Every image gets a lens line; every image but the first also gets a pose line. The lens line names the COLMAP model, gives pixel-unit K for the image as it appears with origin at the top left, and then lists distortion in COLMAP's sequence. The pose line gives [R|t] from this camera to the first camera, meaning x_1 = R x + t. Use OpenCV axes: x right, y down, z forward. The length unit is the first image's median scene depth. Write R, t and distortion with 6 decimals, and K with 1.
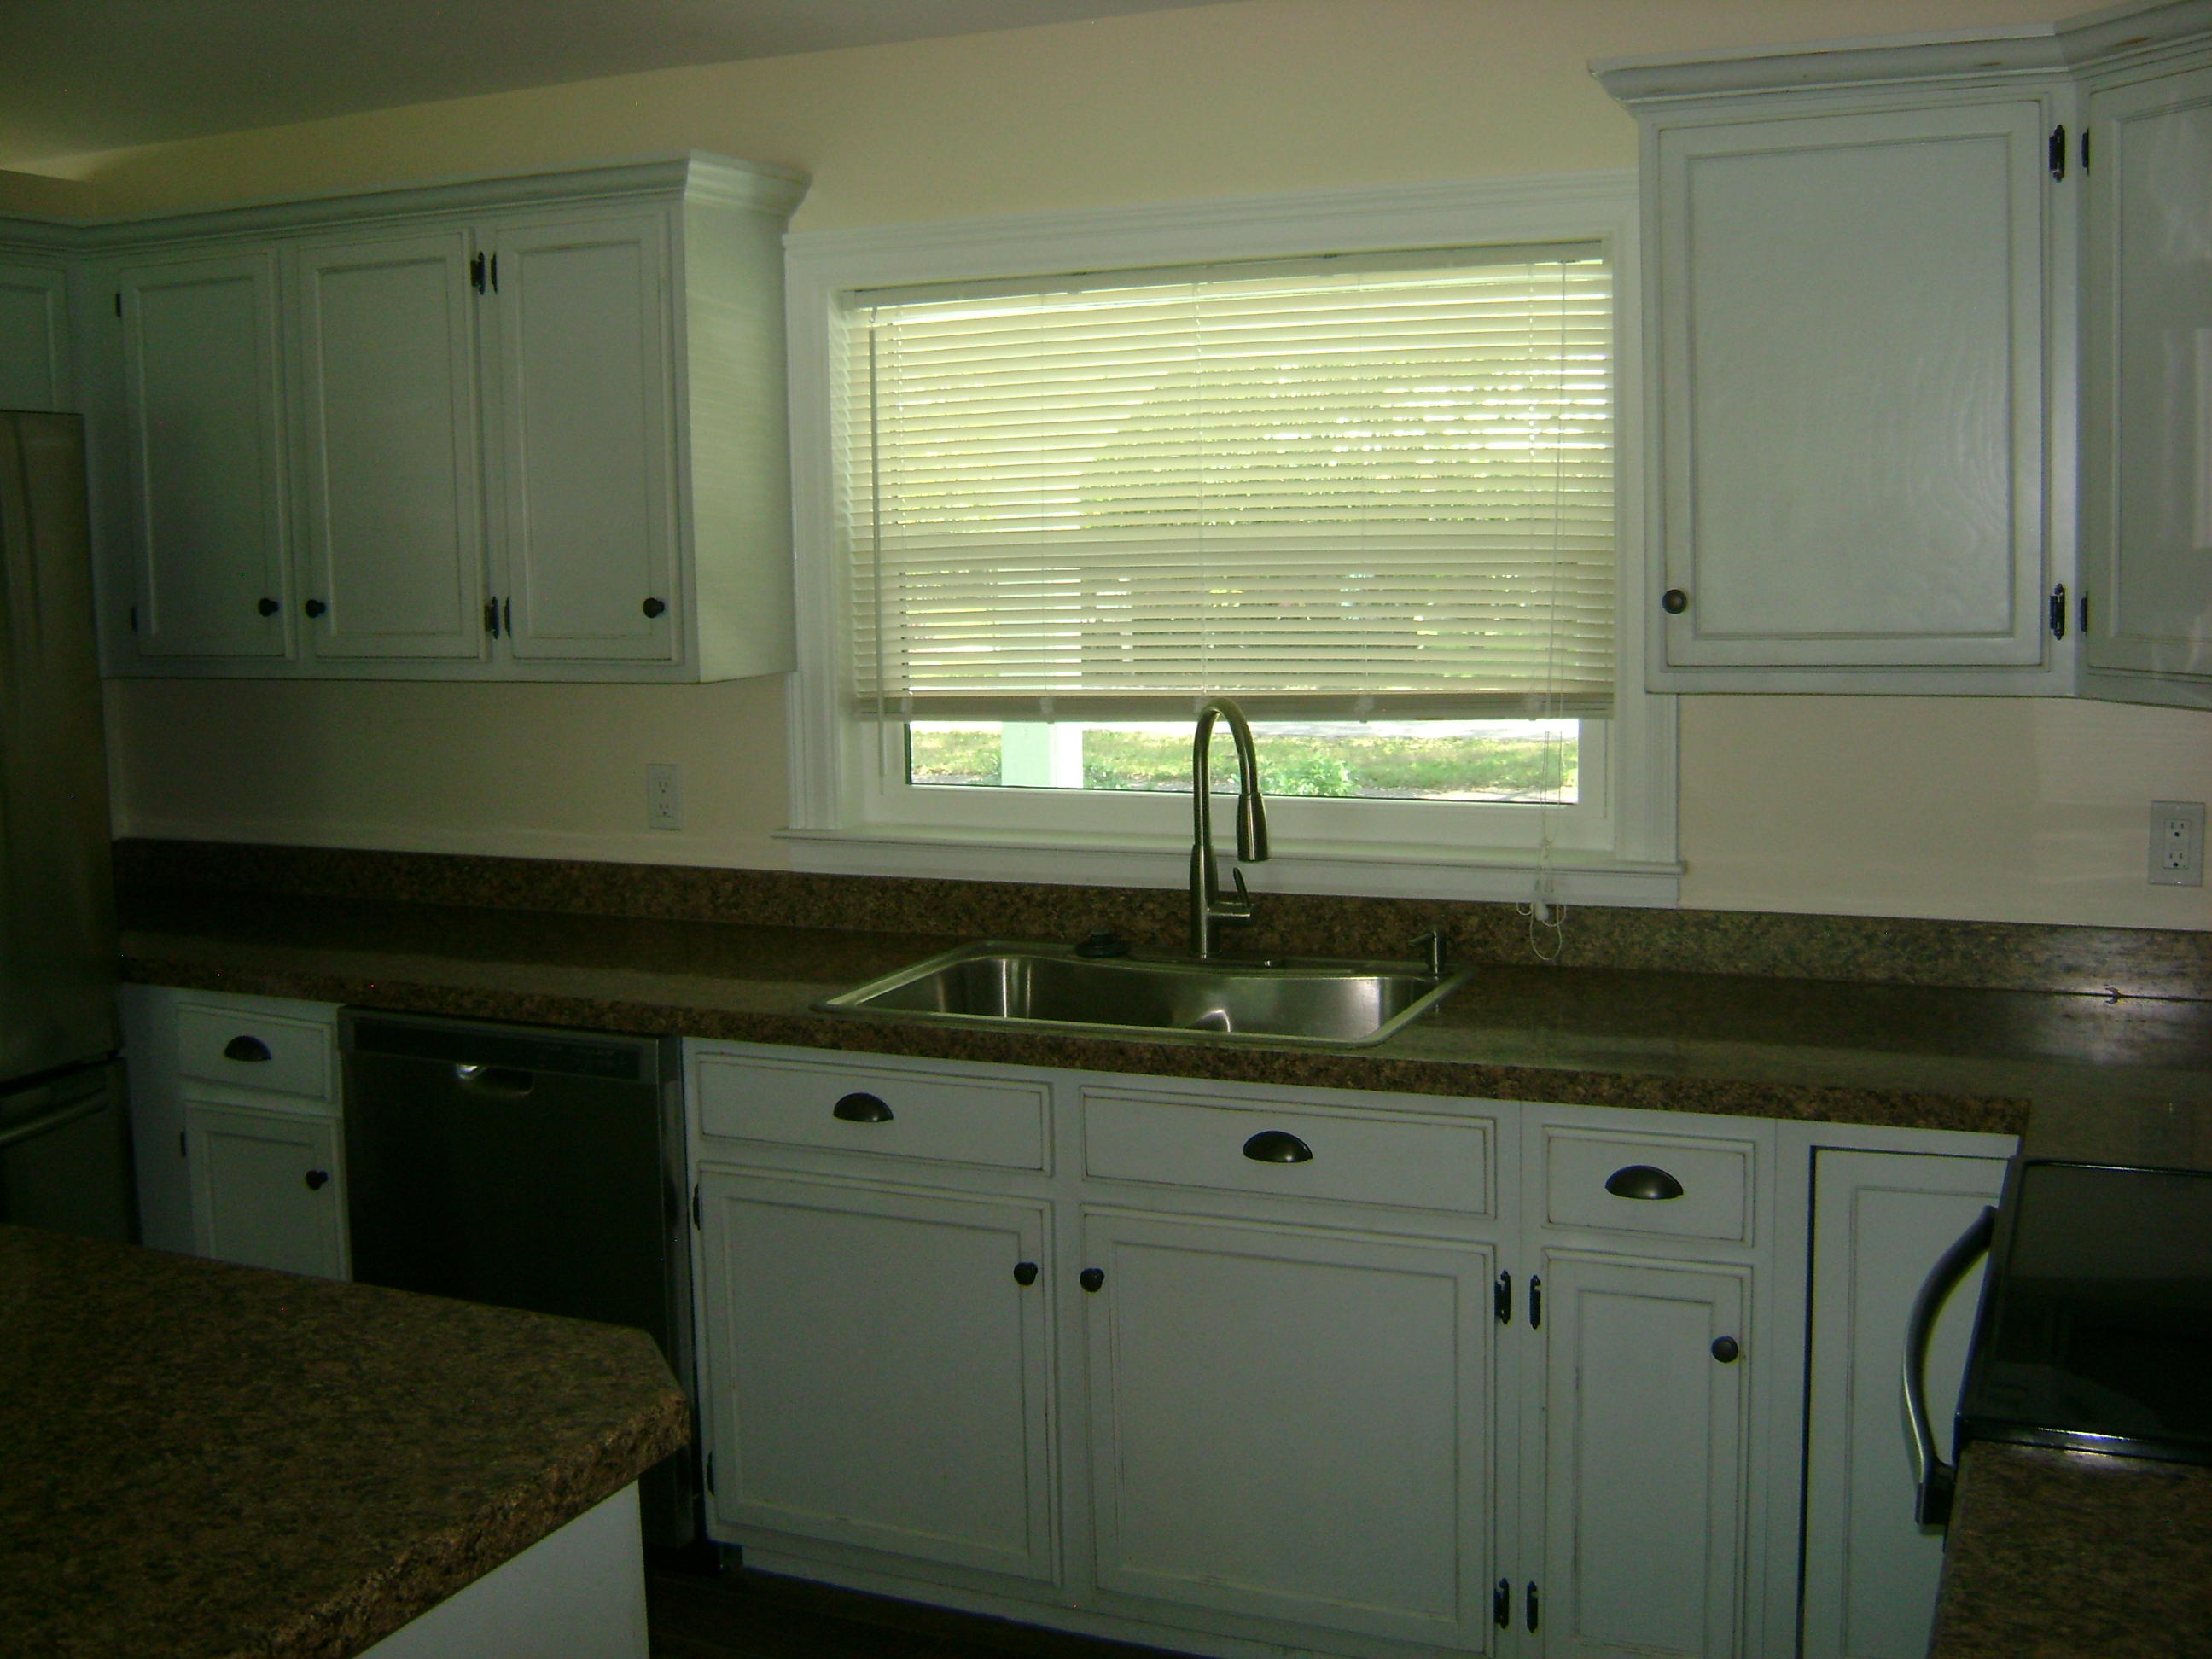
lens RADIAL K [[2309.0, 0, 1108.8], [0, 2309.0, 768.8], [0, 0, 1]] dist [-0.141563, 0.098184]
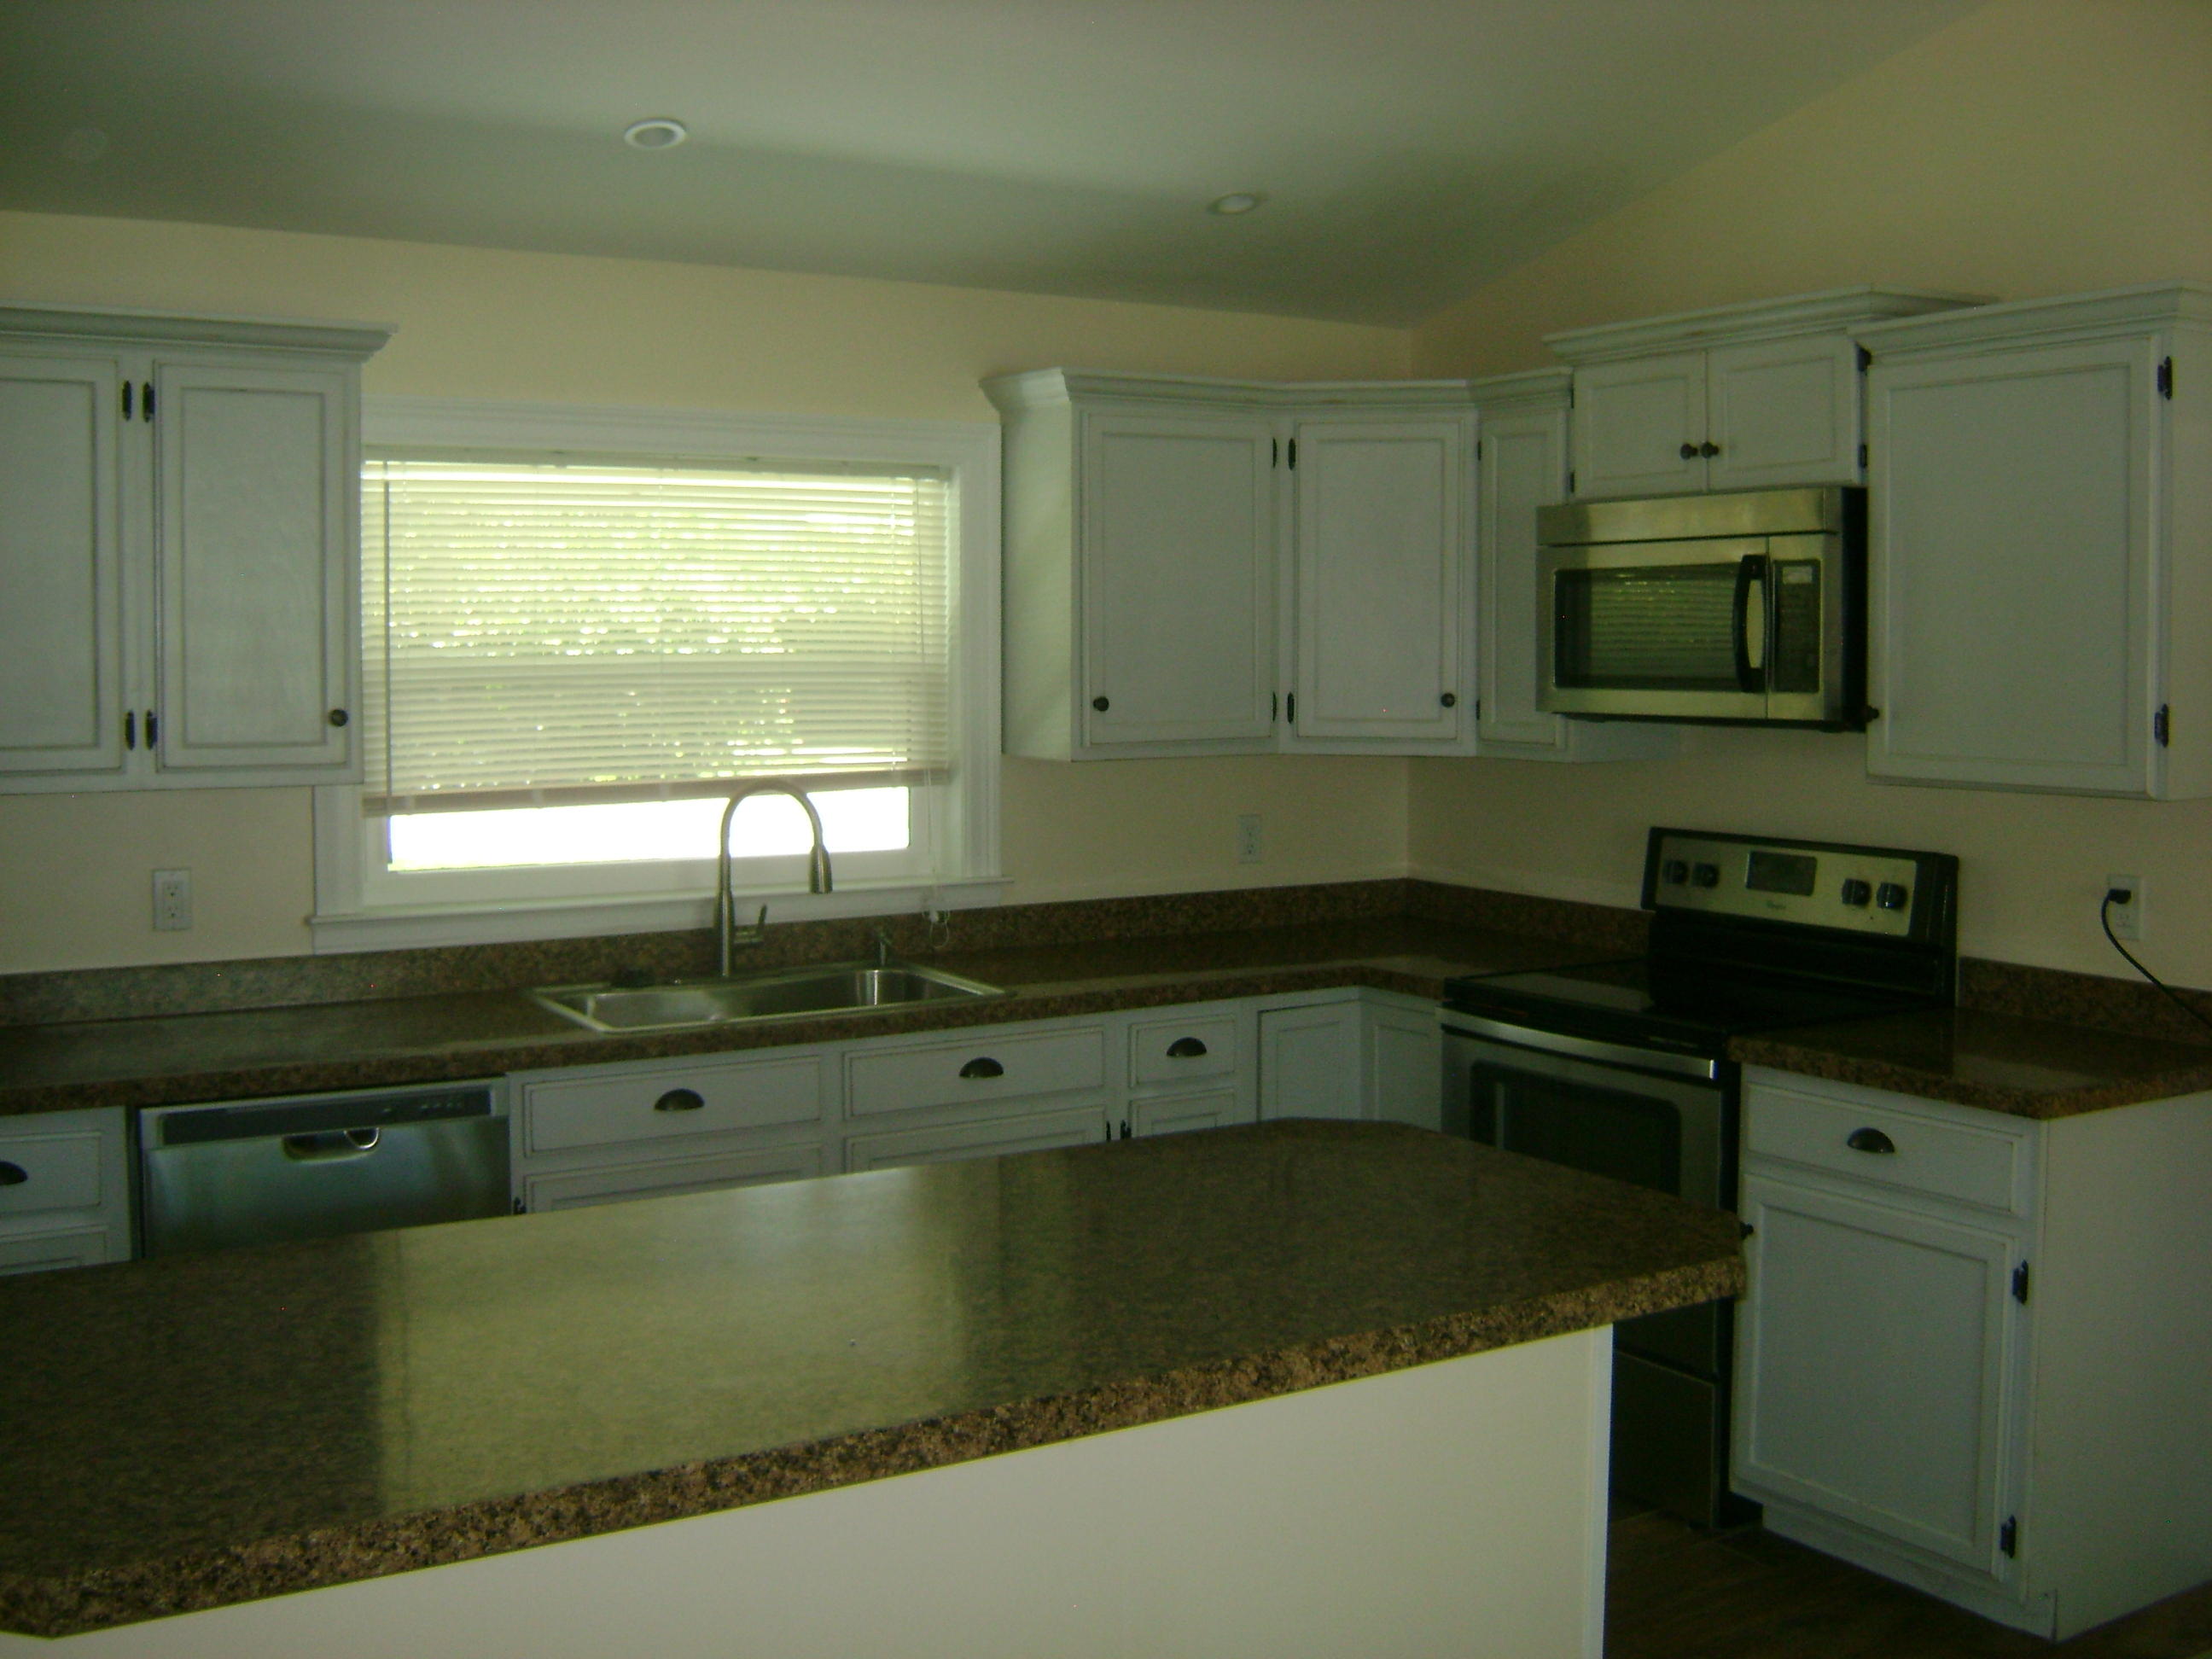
lens RADIAL K [[2302.0, 0, 1131.7], [0, 2302.0, 759.6], [0, 0, 1]] dist [-0.128817, 0.075590]
pose [[0.568682, -0.023625, 0.822218, -0.891149], [0.071852, 0.997193, -0.021043, 0.001725], [-0.819413, 0.071045, 0.568783, 0.044481]]
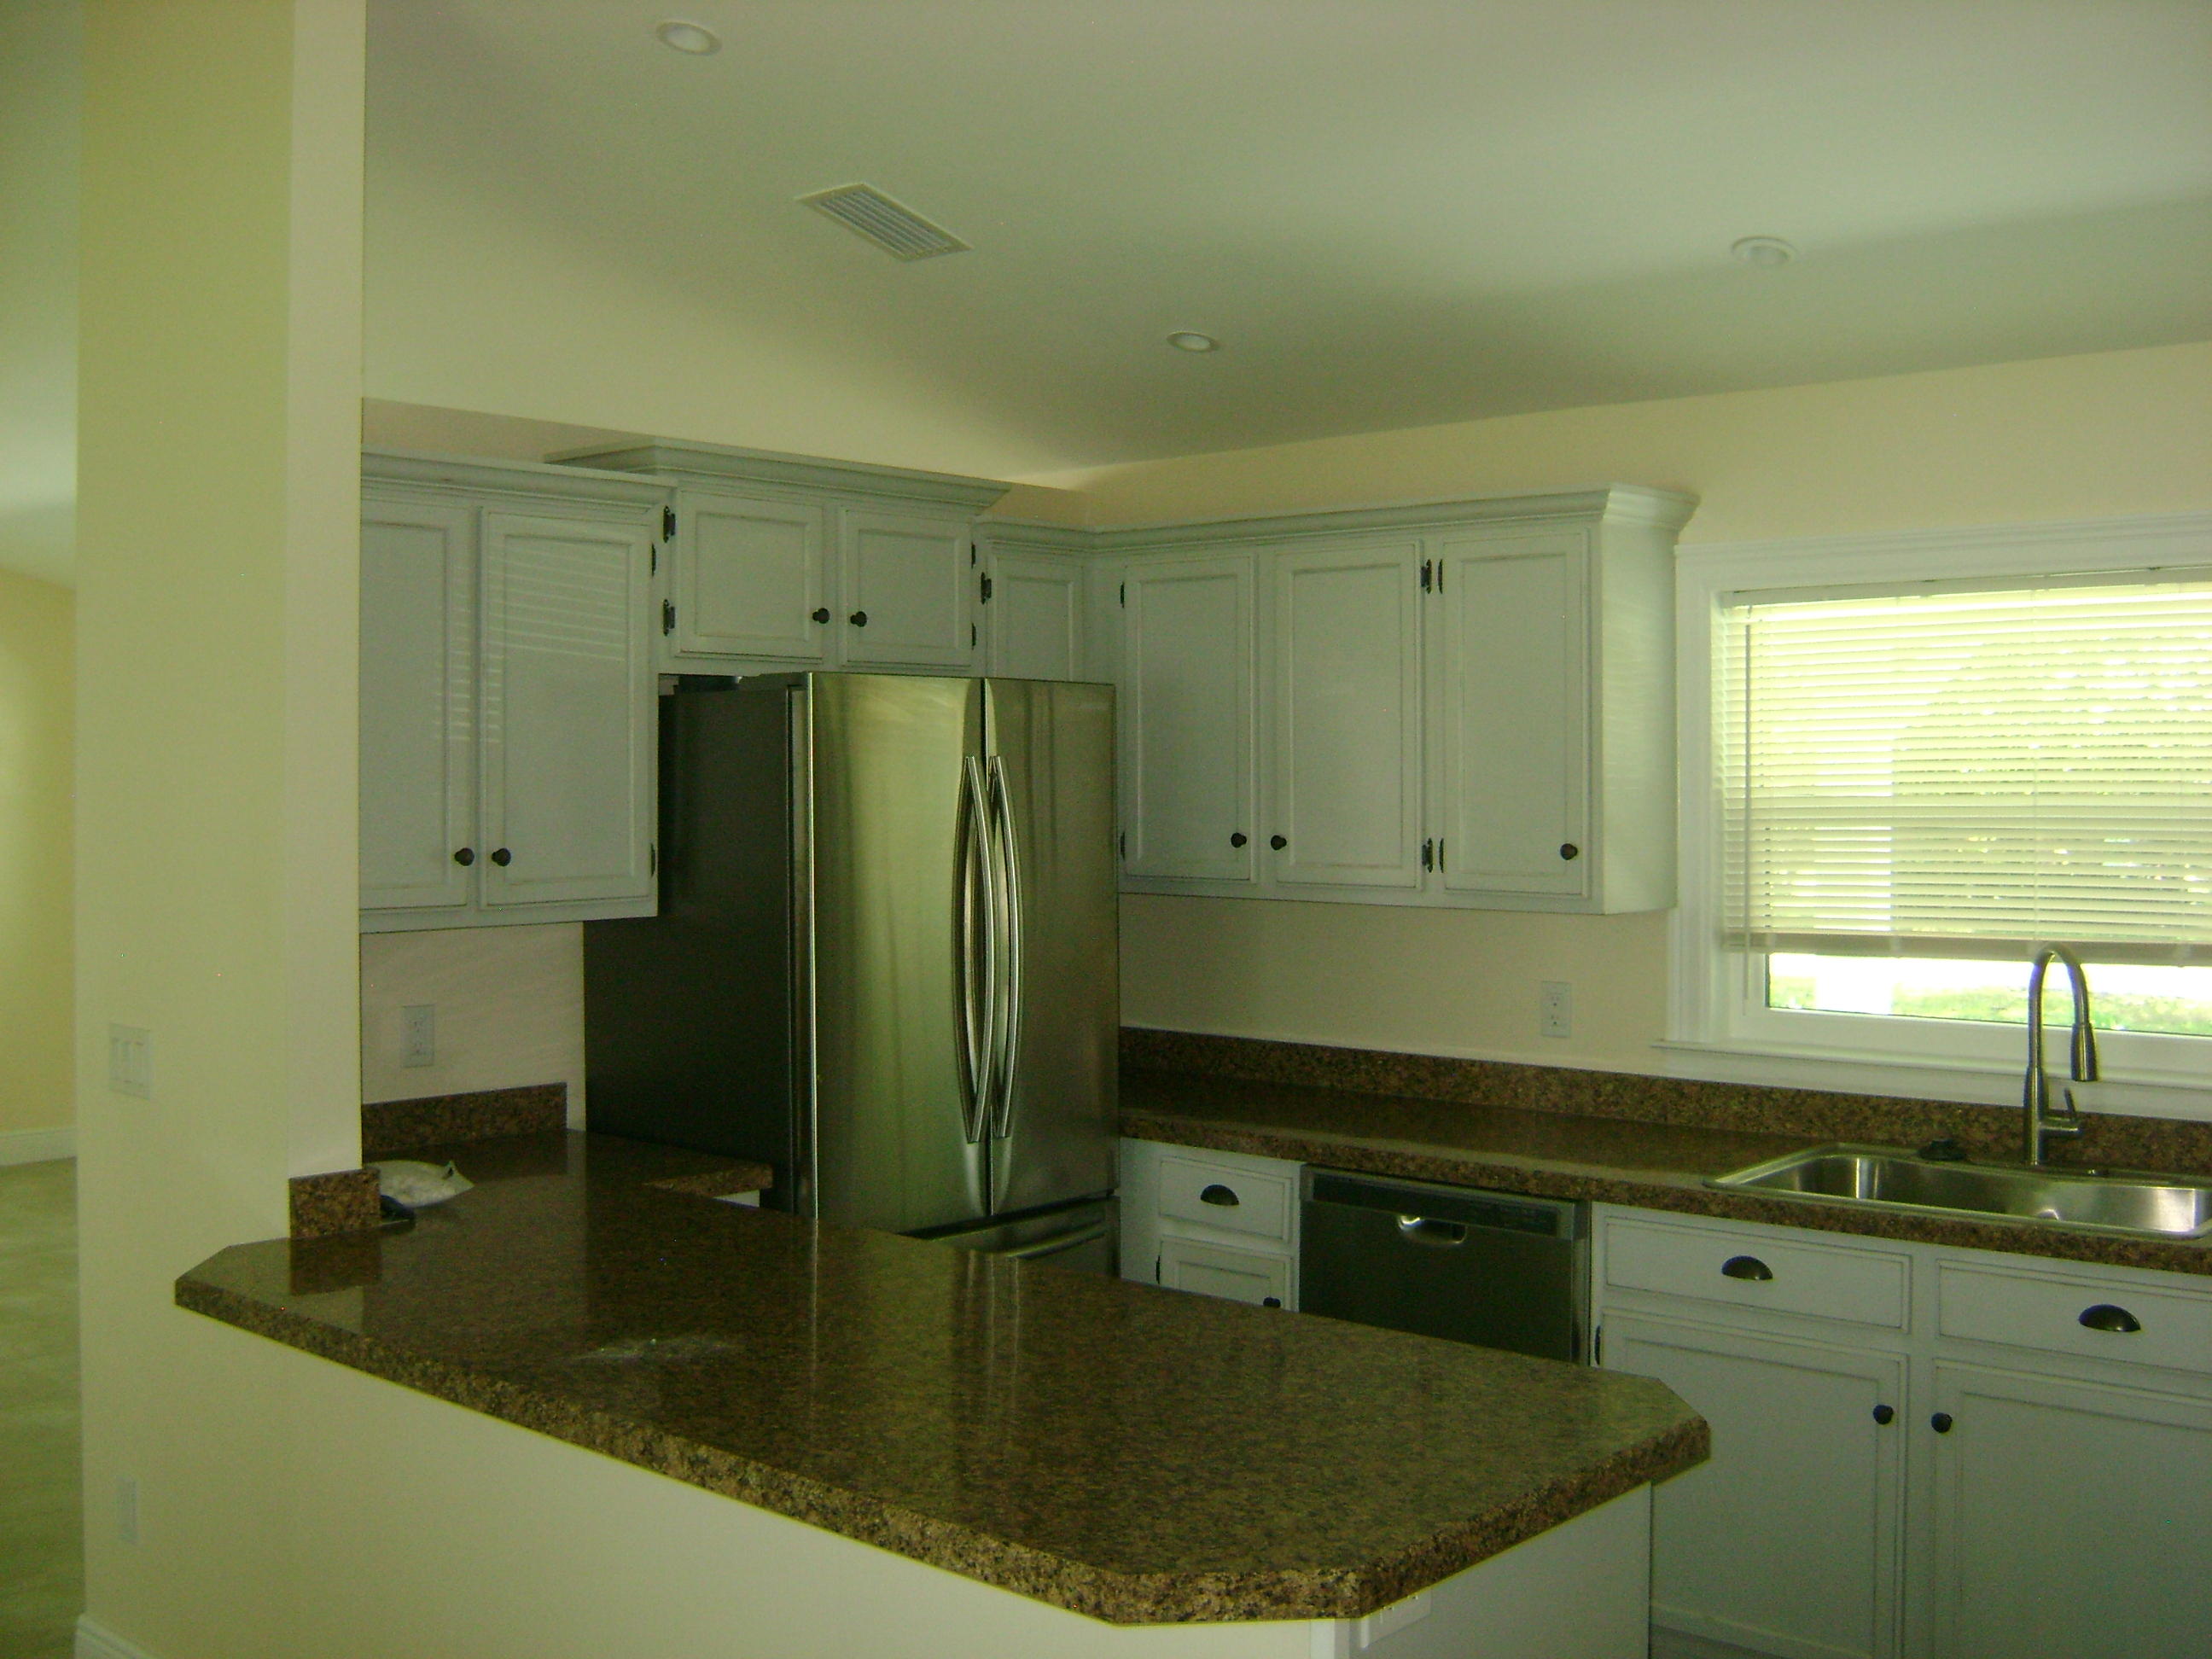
lens RADIAL K [[2302.0, 0, 1131.7], [0, 2302.0, 759.6], [0, 0, 1]] dist [-0.128817, 0.075590]
pose [[0.953574, 0.017760, -0.300635, -0.054154], [-0.049780, 0.993823, -0.099184, 0.013627], [0.297016, 0.109545, 0.948568, -0.230844]]
